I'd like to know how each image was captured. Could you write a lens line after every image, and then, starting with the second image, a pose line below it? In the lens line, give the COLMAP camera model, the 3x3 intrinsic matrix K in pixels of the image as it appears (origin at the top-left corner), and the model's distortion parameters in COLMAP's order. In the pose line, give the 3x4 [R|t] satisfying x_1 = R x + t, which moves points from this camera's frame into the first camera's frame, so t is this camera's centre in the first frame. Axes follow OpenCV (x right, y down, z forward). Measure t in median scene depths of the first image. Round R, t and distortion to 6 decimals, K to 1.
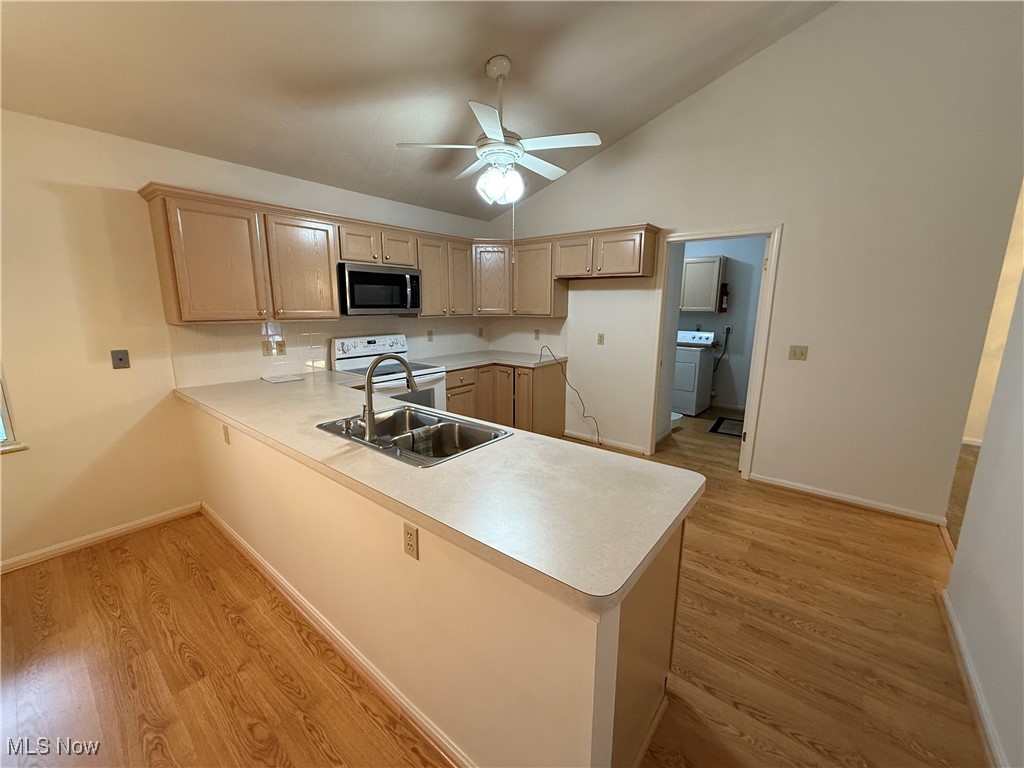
lens RADIAL K [[406.8, 0, 511.8], [0, 406.8, 383.7], [0, 0, 1]] dist [0.000207, -0.000608]
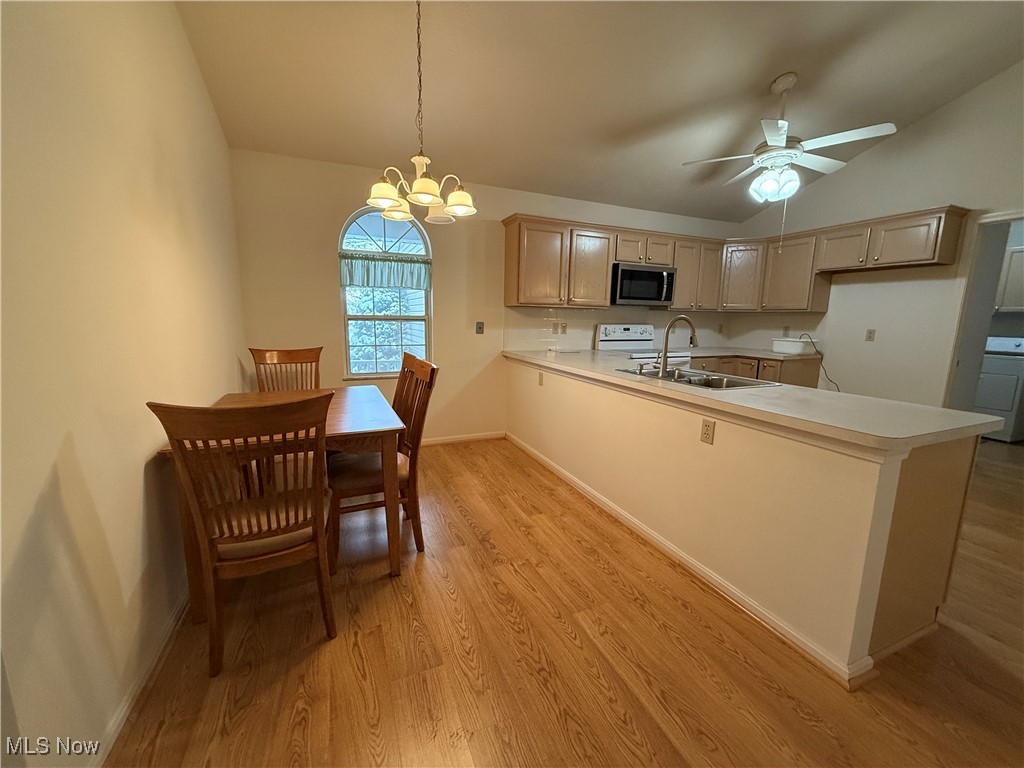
lens RADIAL K [[406.8, 0, 512.4], [0, 406.8, 382.7], [0, 0, 1]] dist [0.000207, -0.000608]
pose [[0.882850, 0.084964, -0.461906, -0.094713], [-0.103022, 0.994581, -0.013963, 0.139846], [0.458216, 0.059913, 0.886819, -0.282711]]
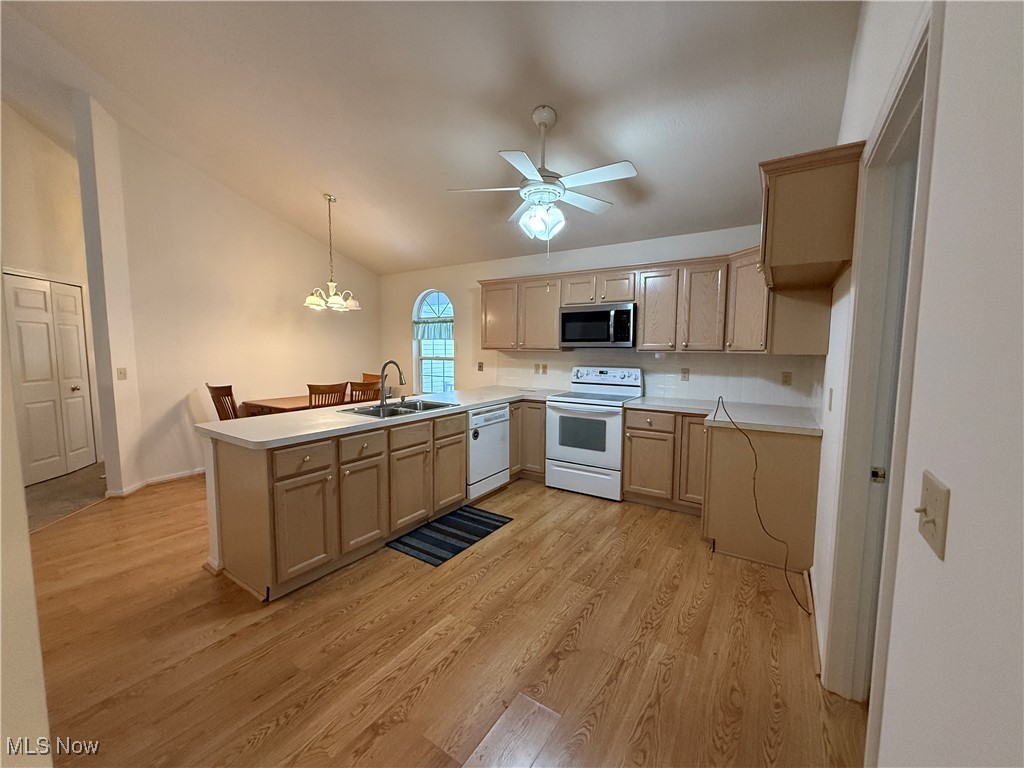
lens RADIAL K [[406.8, 0, 511.7], [0, 406.8, 383.1], [0, 0, 1]] dist [0.000207, -0.000608]
pose [[0.093271, 0.082778, -0.992194, 0.972756], [-0.199441, 0.977893, 0.062836, -0.121546], [0.975461, 0.192024, 0.107719, 0.831246]]
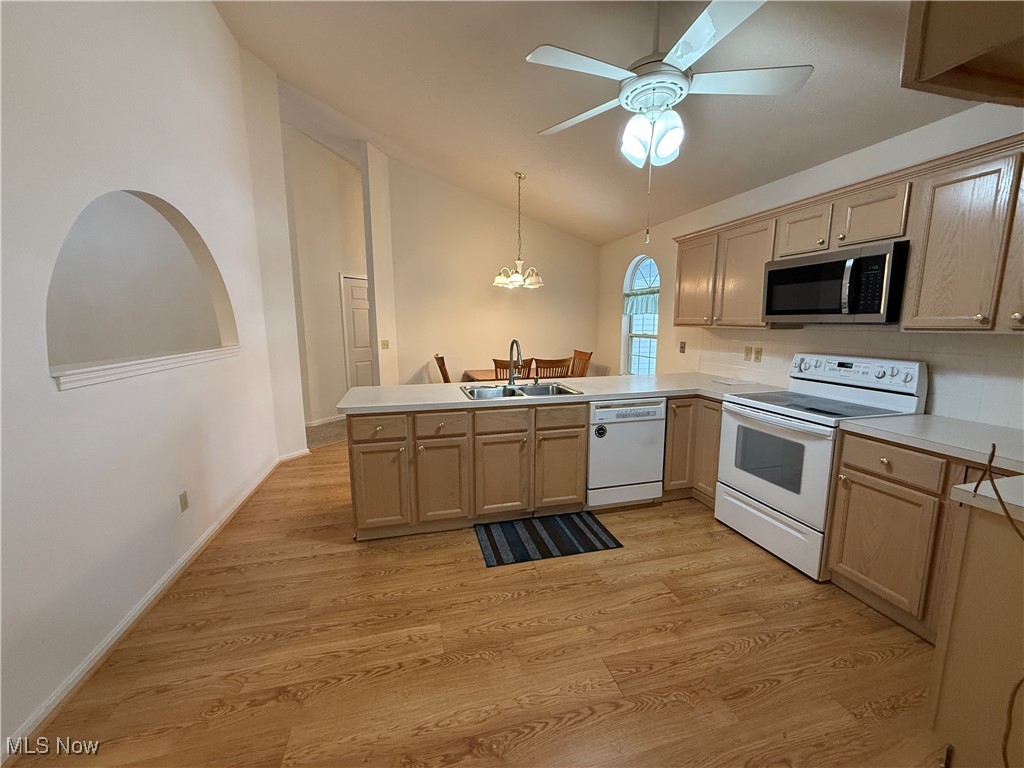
lens RADIAL K [[406.8, 0, 511.6], [0, 406.8, 382.9], [0, 0, 1]] dist [0.000207, -0.000608]
pose [[-0.596899, 0.118433, -0.793527, 0.682667], [-0.155251, 0.953302, 0.259060, -0.211850], [0.787153, 0.277828, -0.550638, 1.229689]]
